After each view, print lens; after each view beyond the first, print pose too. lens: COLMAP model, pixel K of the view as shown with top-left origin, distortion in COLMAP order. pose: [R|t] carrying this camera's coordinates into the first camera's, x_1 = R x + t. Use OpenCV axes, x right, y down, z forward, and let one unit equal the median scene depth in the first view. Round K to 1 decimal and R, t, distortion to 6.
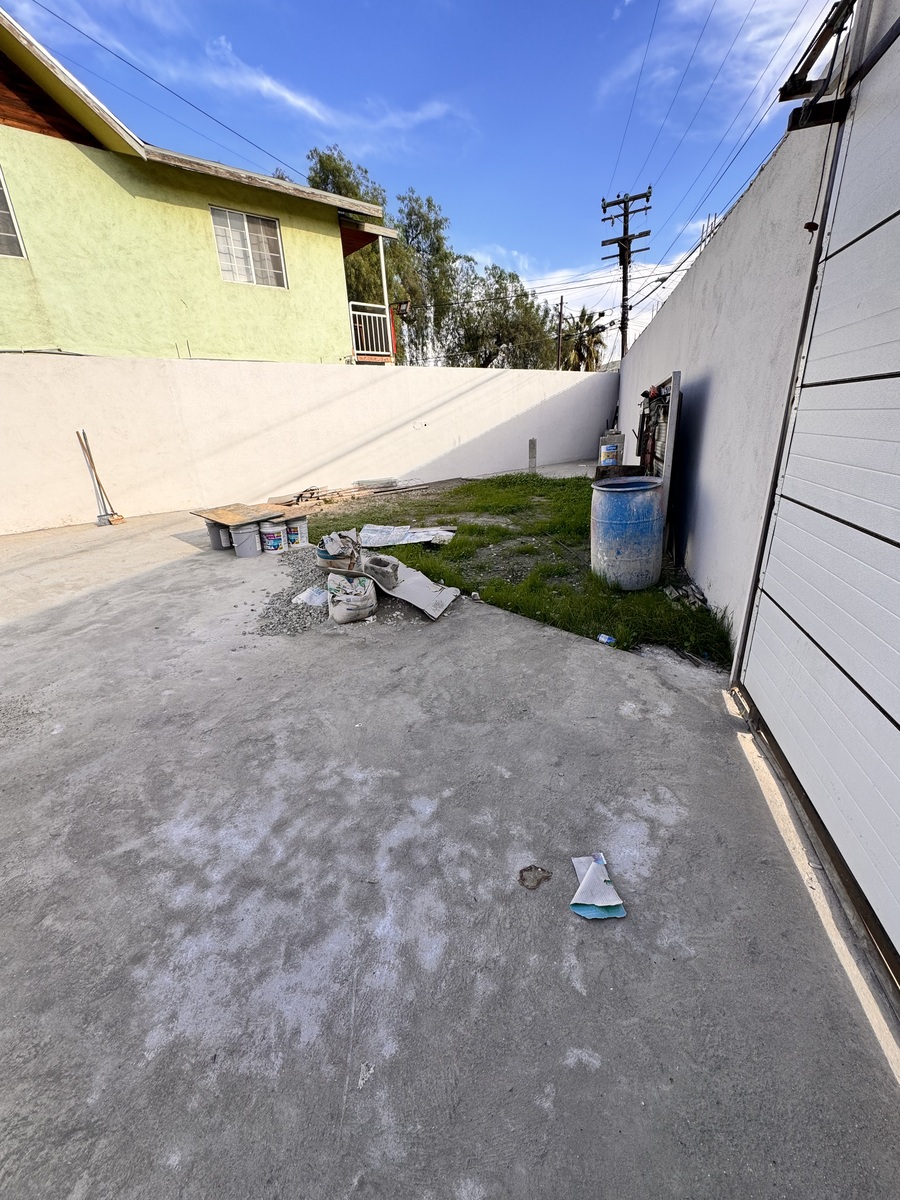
lens RADIAL K [[476.9, 0, 454.5], [0, 476.9, 604.0], [0, 0, 1]] dist [-0.007114, 0.001146]
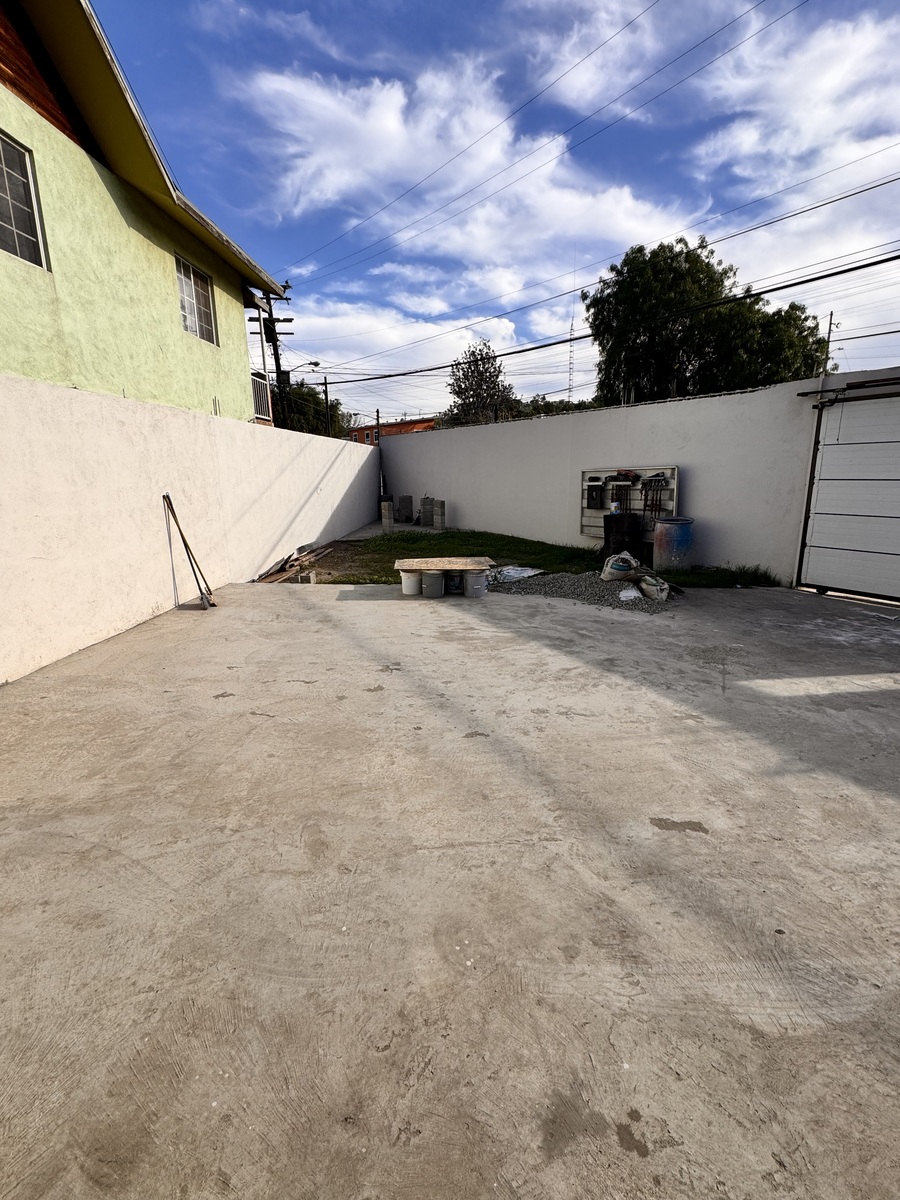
lens RADIAL K [[549.5, 0, 454.0], [0, 549.5, 605.4], [0, 0, 1]] dist [-0.005287, 0.000484]
pose [[0.686830, -0.144746, 0.712259, -2.962664], [0.254539, 0.965811, -0.049179, -0.059699], [-0.680790, 0.215076, 0.700191, 0.215137]]
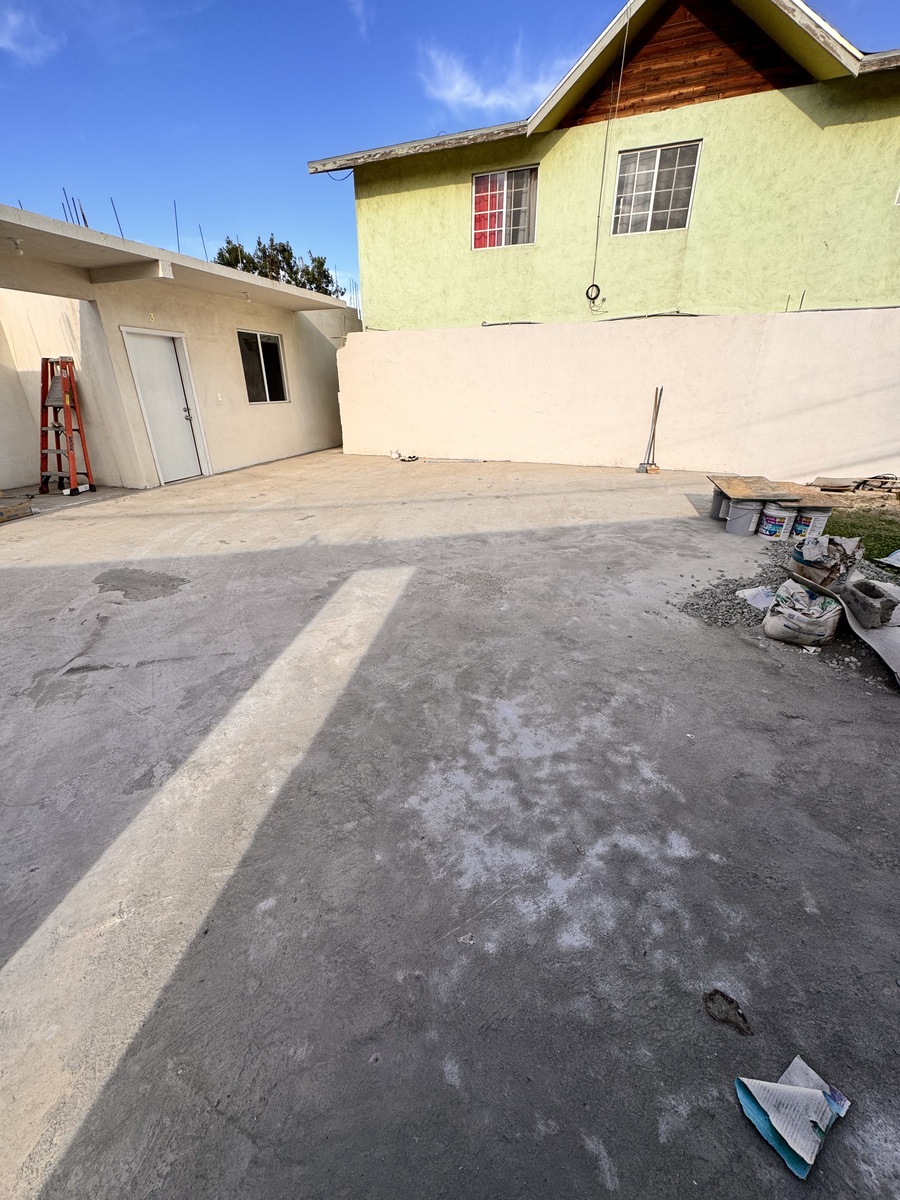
lens RADIAL K [[476.9, 0, 448.4], [0, 476.9, 605.6], [0, 0, 1]] dist [-0.007114, 0.001146]
pose [[0.472922, 0.403952, -0.783050, 0.191697], [-0.335586, 0.904310, 0.263829, -0.059758], [0.814694, 0.138010, 0.563229, 0.054717]]
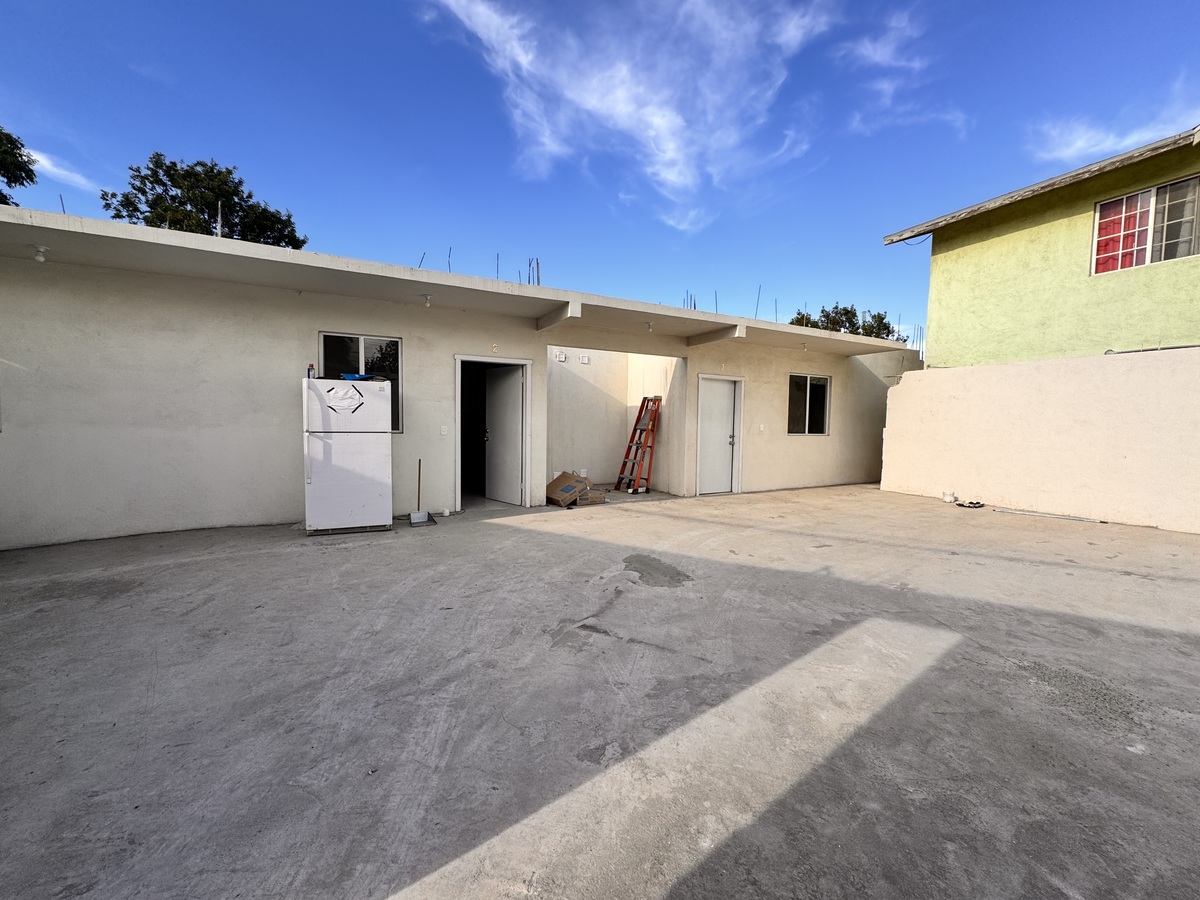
lens RADIAL K [[476.9, 0, 597.1], [0, 476.9, 449.9], [0, 0, 1]] dist [-0.007114, 0.001146]
pose [[-0.259411, 0.091711, -0.961403, 0.168229], [-0.361845, 0.913738, 0.184799, -0.029954], [0.895418, 0.395818, -0.203848, 0.092660]]
